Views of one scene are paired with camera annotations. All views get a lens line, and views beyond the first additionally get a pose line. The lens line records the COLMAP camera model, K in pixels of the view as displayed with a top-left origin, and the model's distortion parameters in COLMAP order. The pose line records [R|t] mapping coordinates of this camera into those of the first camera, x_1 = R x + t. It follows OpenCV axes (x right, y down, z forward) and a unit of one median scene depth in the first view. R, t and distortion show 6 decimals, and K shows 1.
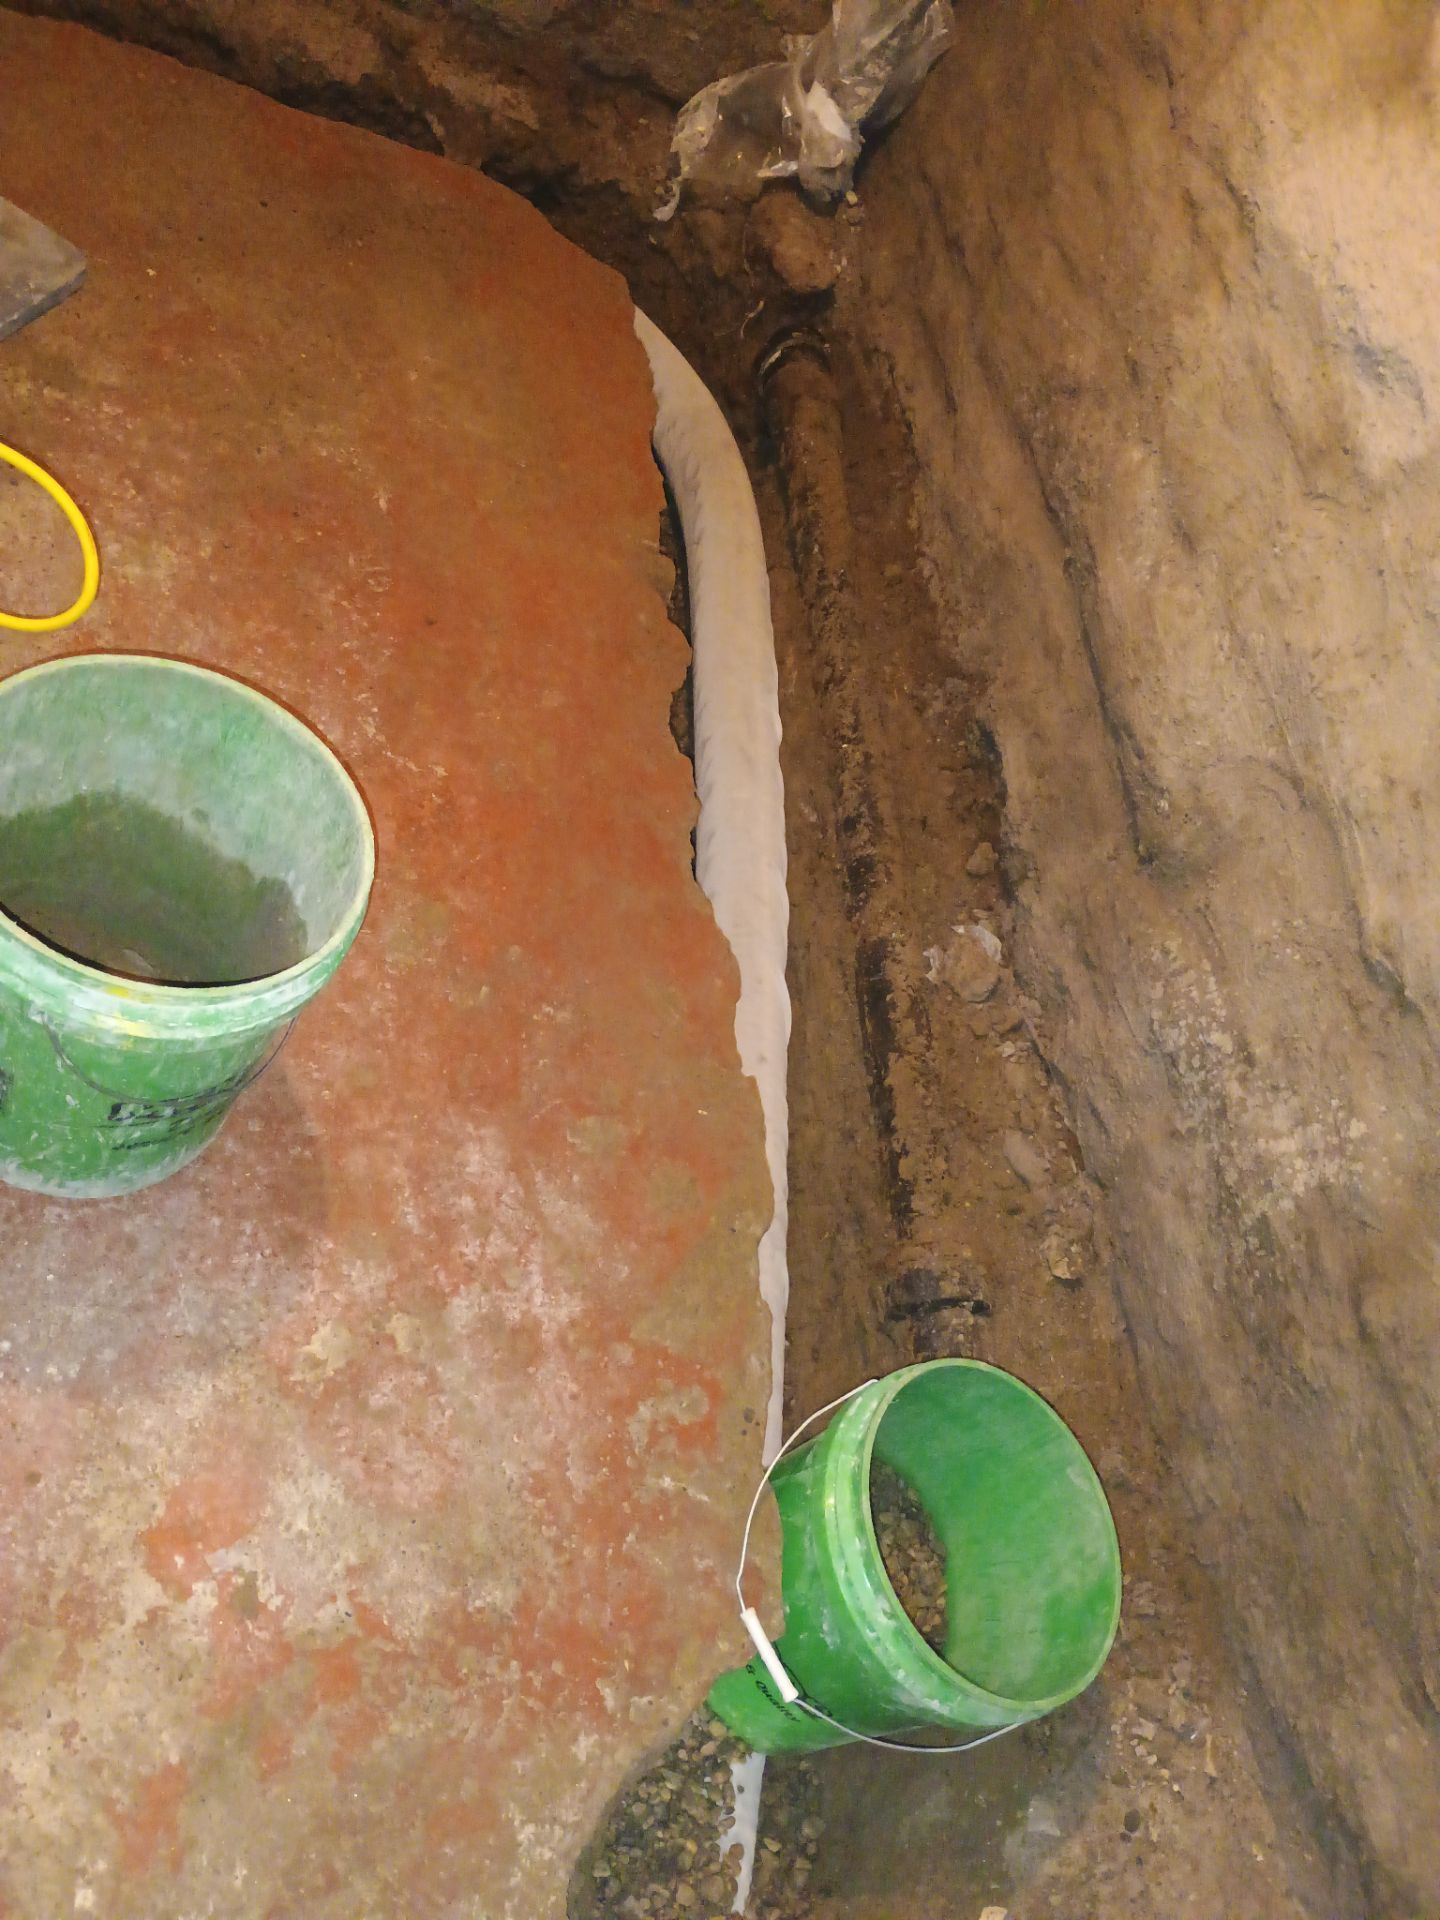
lens RADIAL K [[1637.5, 0, 710.9], [0, 1637.5, 994.4], [0, 0, 1]] dist [0.063270, -0.085142]
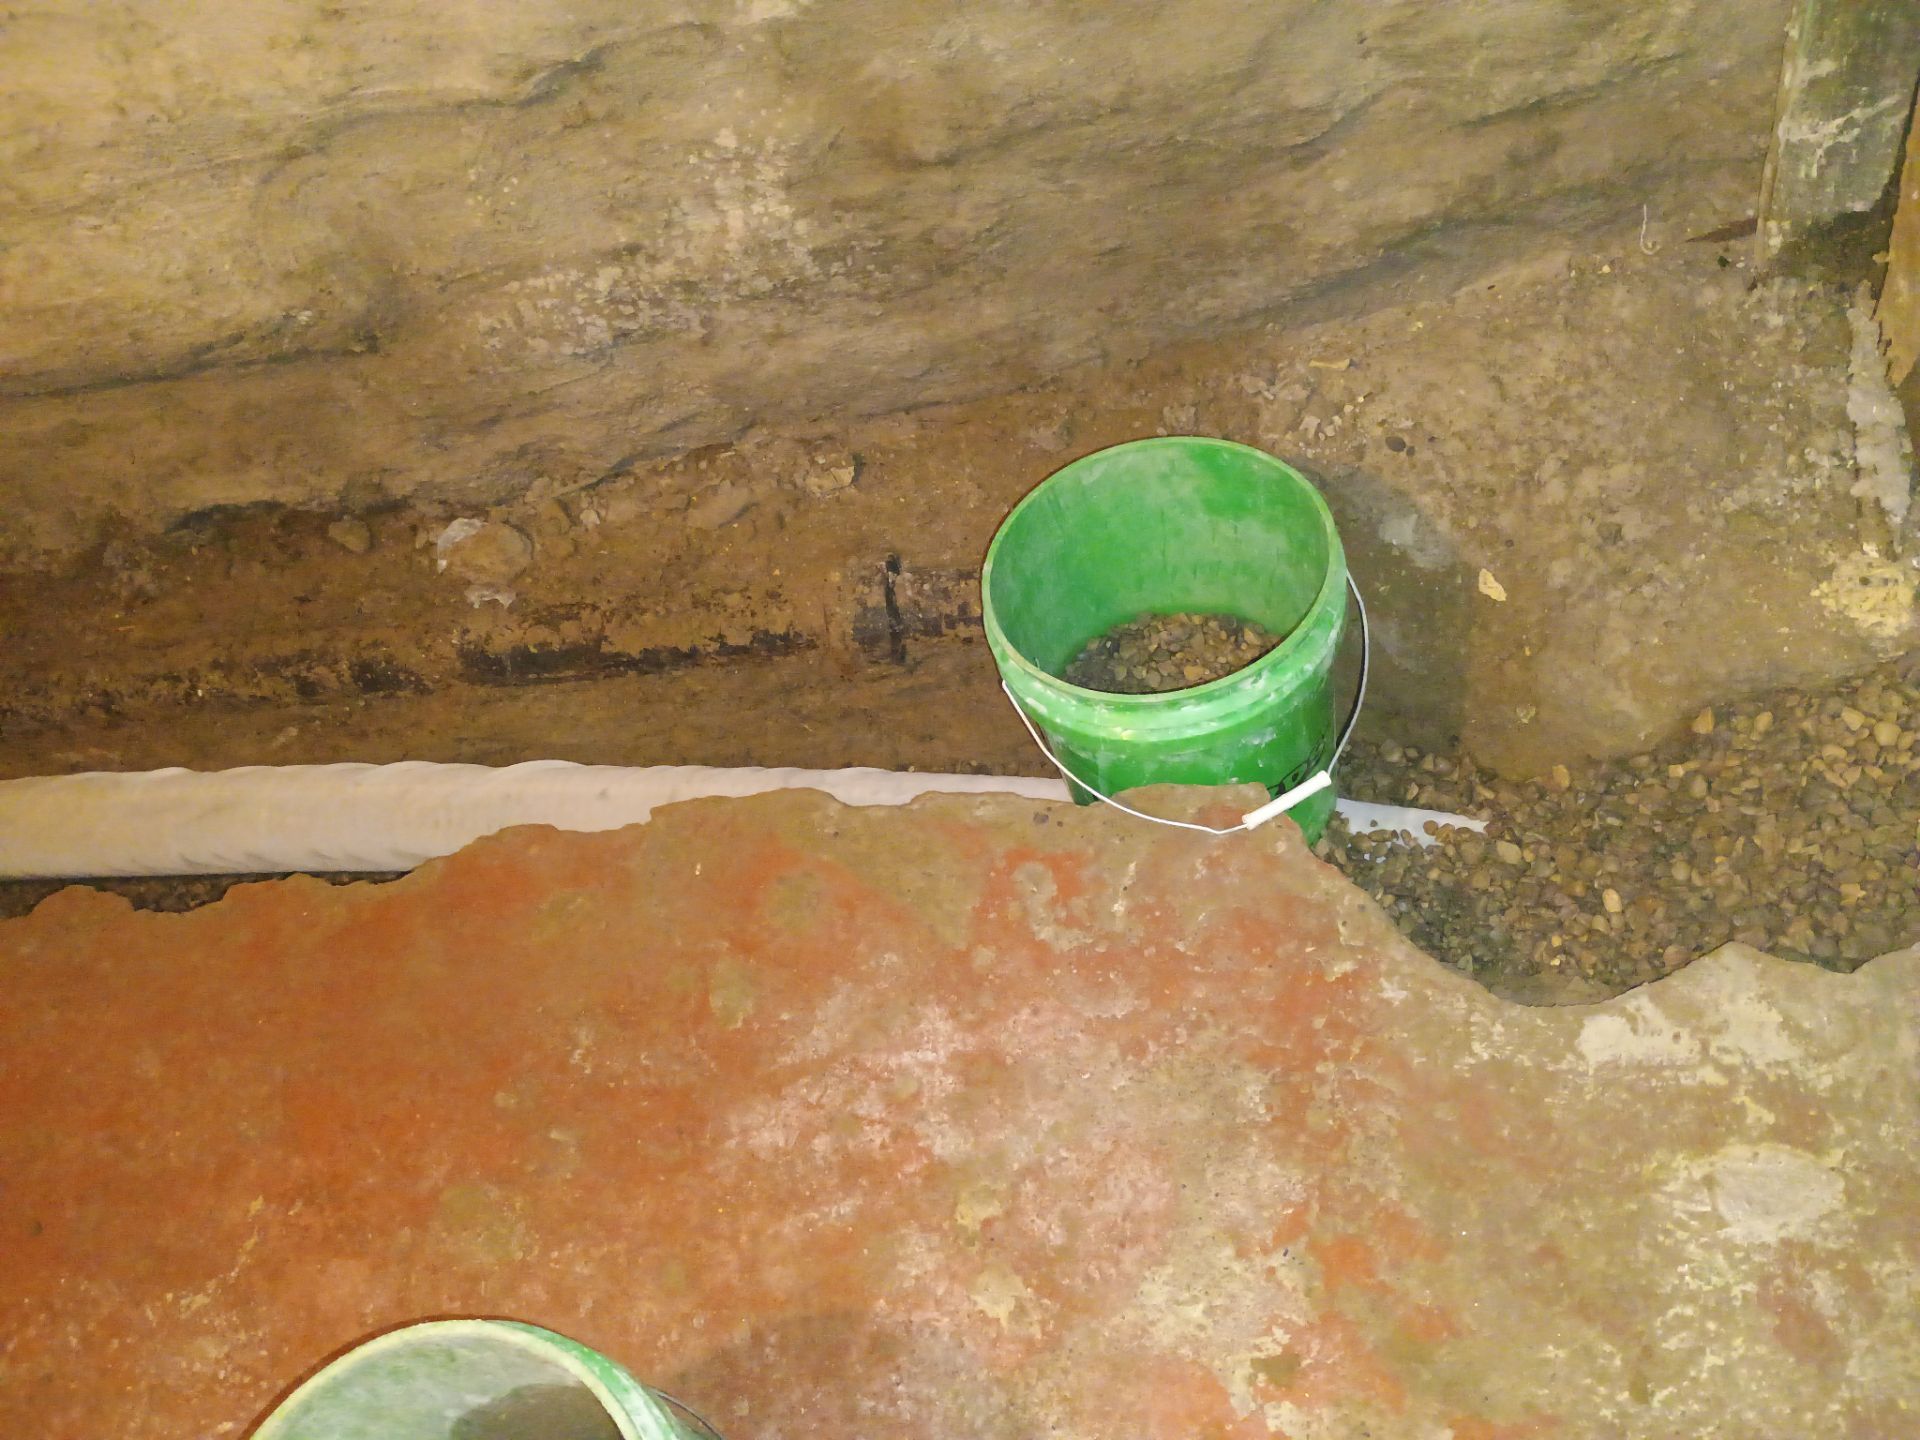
lens RADIAL K [[1637.5, 0, 975.4], [0, 1637.5, 736.1], [0, 0, 1]] dist [0.063270, -0.085142]
pose [[-0.006144, -0.998764, 0.049316, 0.022662], [0.942612, 0.010679, 0.333718, -0.083803], [-0.333833, 0.048536, 0.941382, 0.125590]]
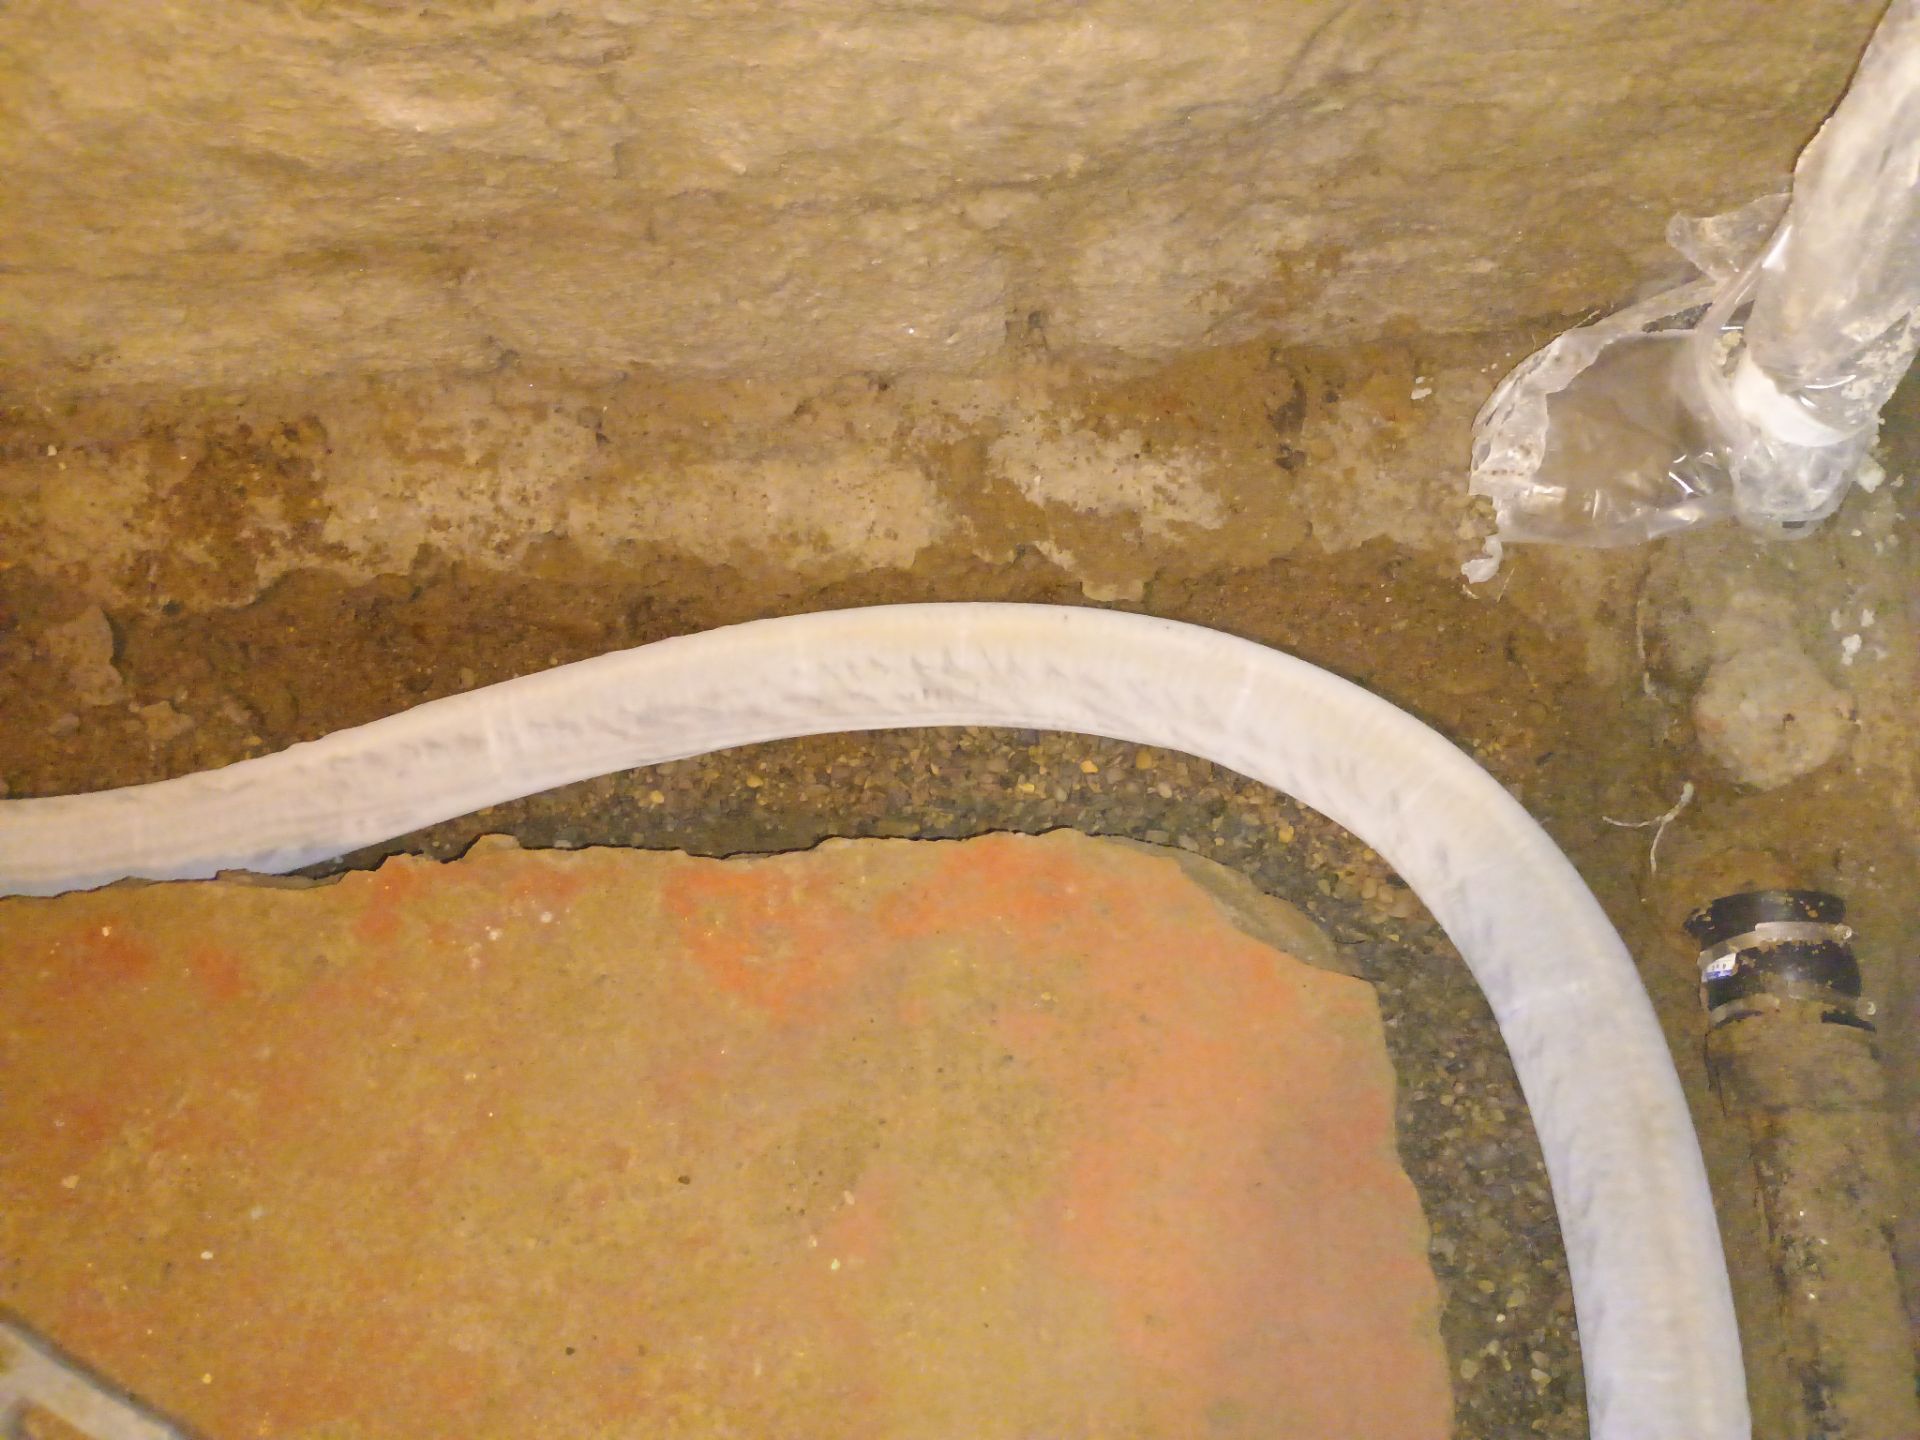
lens RADIAL K [[1637.5, 0, 975.4], [0, 1637.5, 736.1], [0, 0, 1]] dist [0.063270, -0.085142]
pose [[0.873268, -0.101594, -0.476531, 0.128688], [0.183348, 0.974653, 0.128204, -0.831322], [0.451427, -0.199327, 0.869760, 0.702870]]
